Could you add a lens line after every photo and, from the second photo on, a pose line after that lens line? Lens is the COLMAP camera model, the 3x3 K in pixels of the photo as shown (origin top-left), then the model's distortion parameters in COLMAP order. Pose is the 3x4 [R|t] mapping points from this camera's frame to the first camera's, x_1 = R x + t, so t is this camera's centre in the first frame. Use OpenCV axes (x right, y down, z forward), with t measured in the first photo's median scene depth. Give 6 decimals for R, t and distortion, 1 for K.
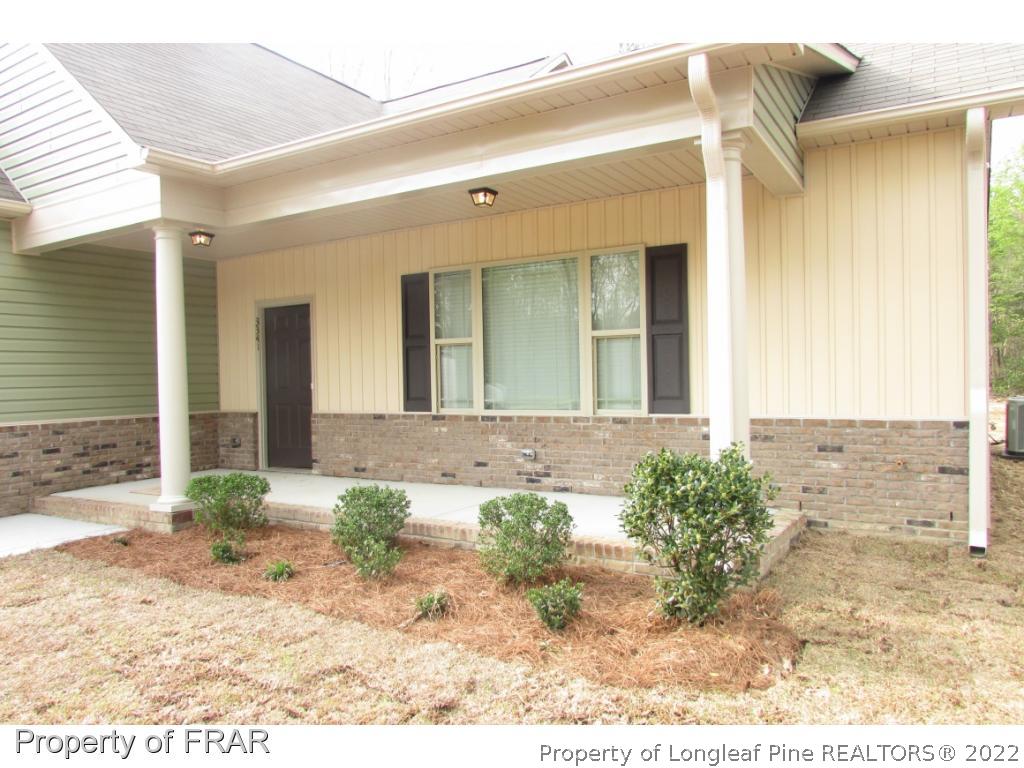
lens RADIAL K [[745.3, 0, 514.6], [0, 745.3, 383.0], [0, 0, 1]] dist [-0.007242, -0.004411]
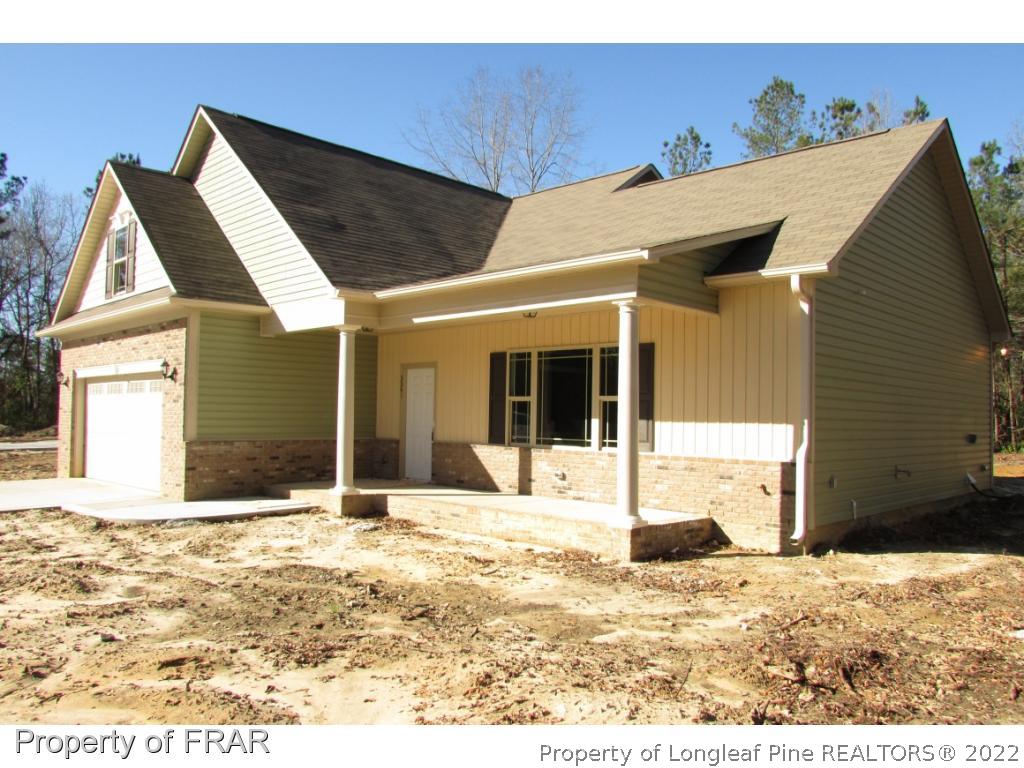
lens RADIAL K [[788.2, 0, 509.2], [0, 788.2, 376.8], [0, 0, 1]] dist [-0.041711, 0.018779]
pose [[0.973155, 0.025395, -0.228747, 0.277812], [-0.038080, 0.997962, -0.051211, -0.017677], [0.226981, 0.058547, 0.972138, -0.595097]]
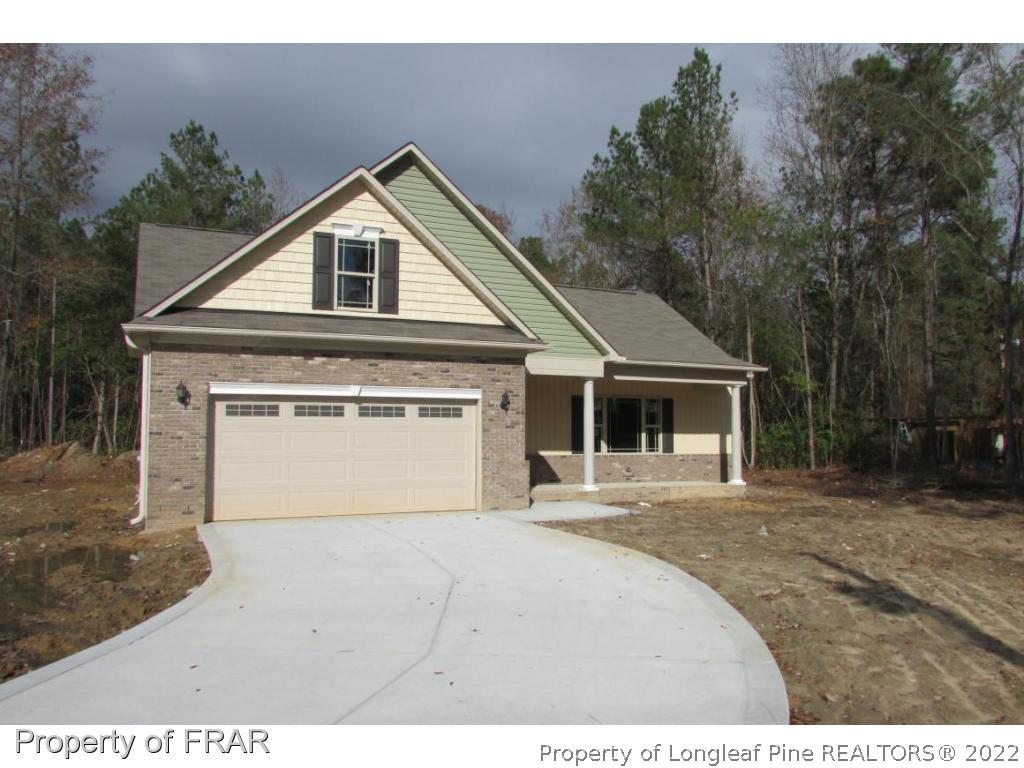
lens RADIAL K [[788.2, 0, 505.6], [0, 788.2, 388.4], [0, 0, 1]] dist [-0.041711, 0.018779]
pose [[0.534395, 0.074911, 0.841909, -2.602328], [-0.007958, 0.996467, -0.083611, 0.045280], [-0.845197, 0.037982, 0.533103, -0.161022]]
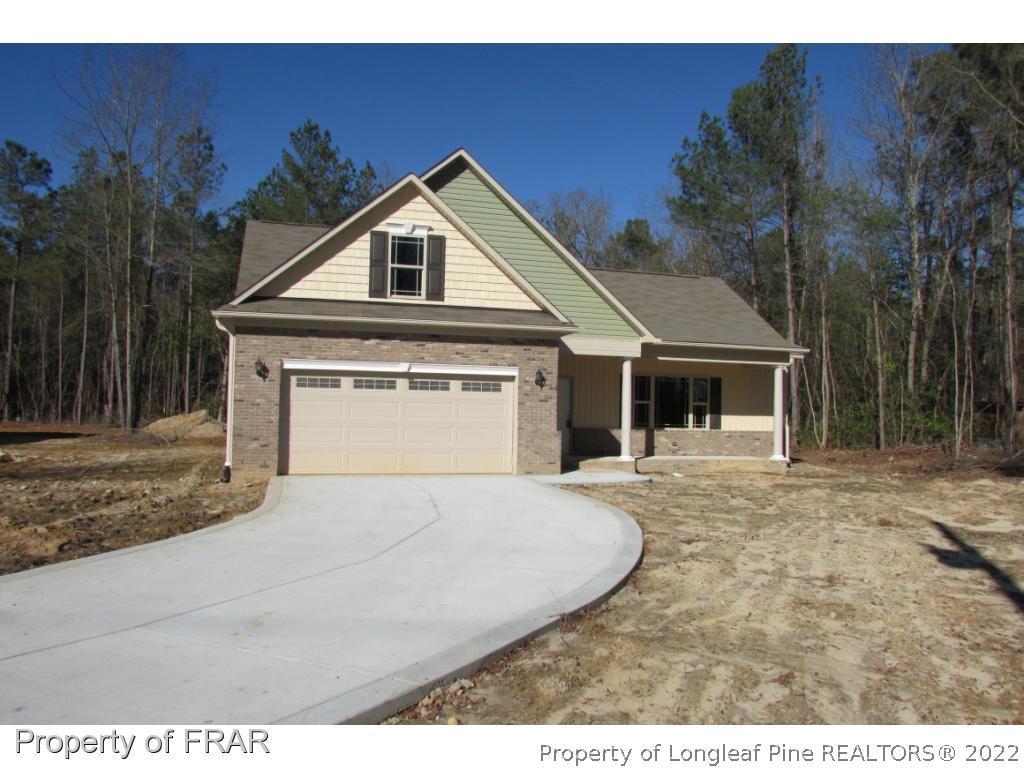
lens RADIAL K [[788.2, 0, 519.8], [0, 788.2, 386.2], [0, 0, 1]] dist [-0.041711, 0.018779]
pose [[0.656056, 0.061600, 0.752194, -2.648888], [-0.031470, 0.998029, -0.054285, 0.058287], [-0.754055, 0.011943, 0.656702, -0.552365]]
